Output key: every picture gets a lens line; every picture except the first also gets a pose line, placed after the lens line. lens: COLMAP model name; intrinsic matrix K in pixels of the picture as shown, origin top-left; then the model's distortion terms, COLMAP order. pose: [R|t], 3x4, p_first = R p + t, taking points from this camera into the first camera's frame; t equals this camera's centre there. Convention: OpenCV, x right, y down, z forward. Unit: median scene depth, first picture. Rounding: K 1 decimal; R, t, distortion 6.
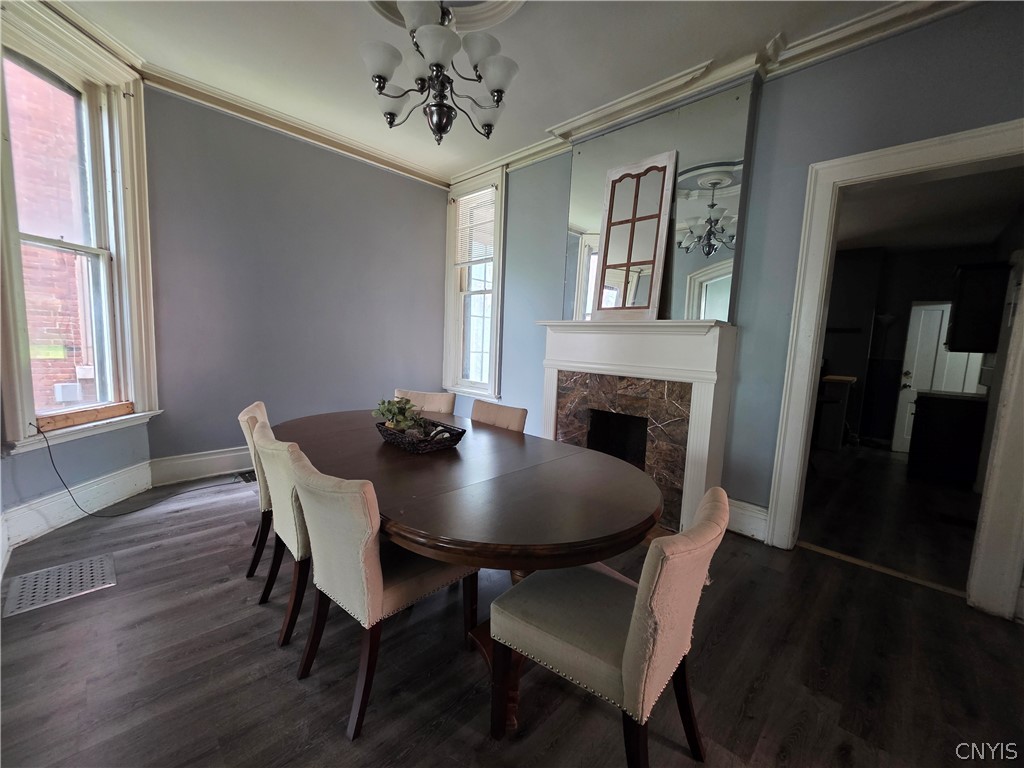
lens RADIAL K [[413.2, 0, 506.1], [0, 413.2, 385.2], [0, 0, 1]] dist [0.001700, 0.000228]
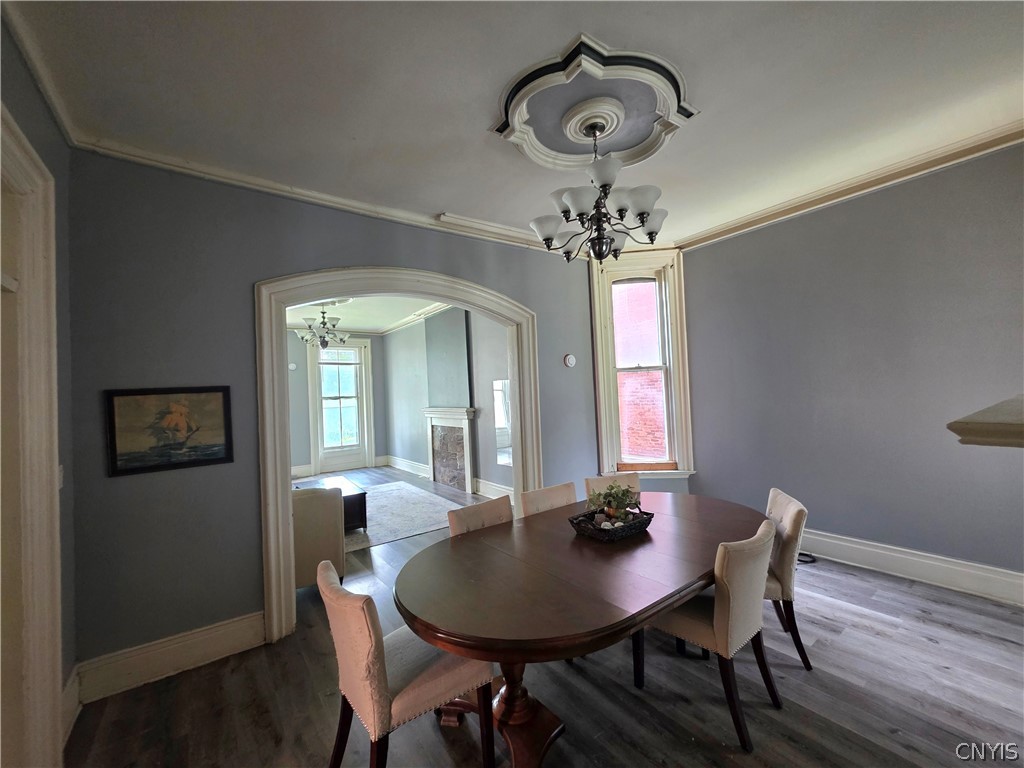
lens RADIAL K [[413.8, 0, 514.2], [0, 413.8, 387.6], [0, 0, 1]] dist [0.001384, 0.000754]
pose [[-0.169206, -0.054784, -0.984057, 0.656829], [-0.069898, 0.996607, -0.043464, -0.118129], [0.983099, 0.061429, -0.172461, 0.652575]]
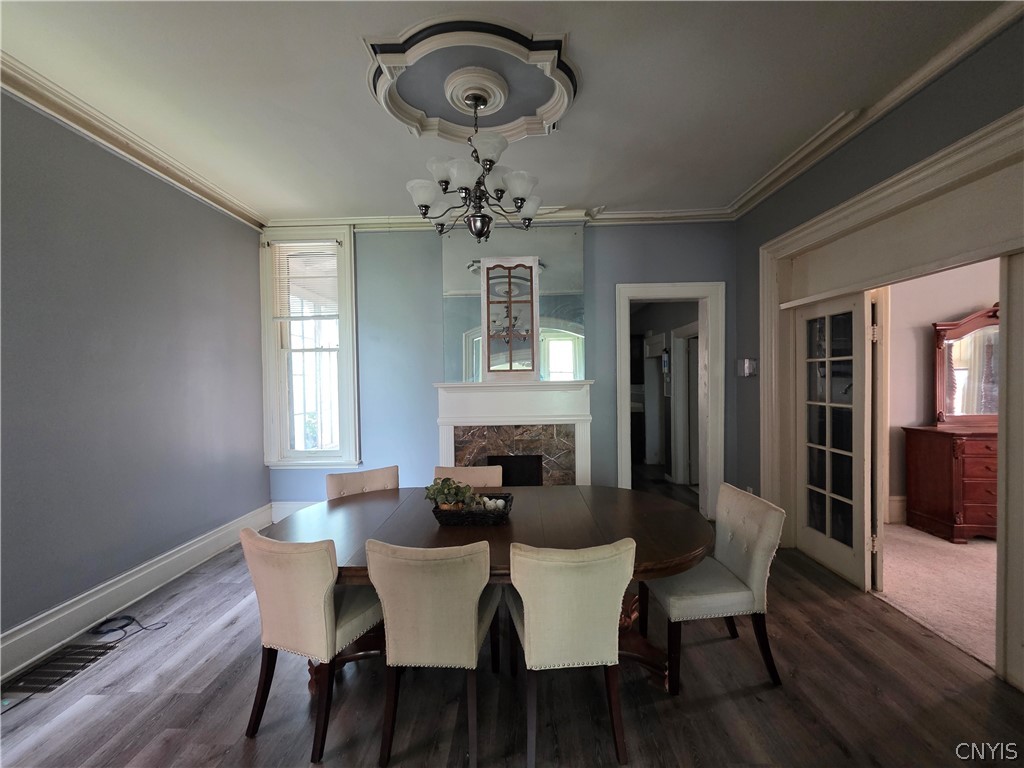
lens RADIAL K [[413.8, 0, 514.2], [0, 413.8, 387.6], [0, 0, 1]] dist [0.001384, 0.000754]
pose [[0.721798, -0.067621, 0.688792, -0.576254], [0.123953, 0.991755, -0.032529, -0.094308], [-0.680913, 0.108858, 0.724229, 0.097987]]
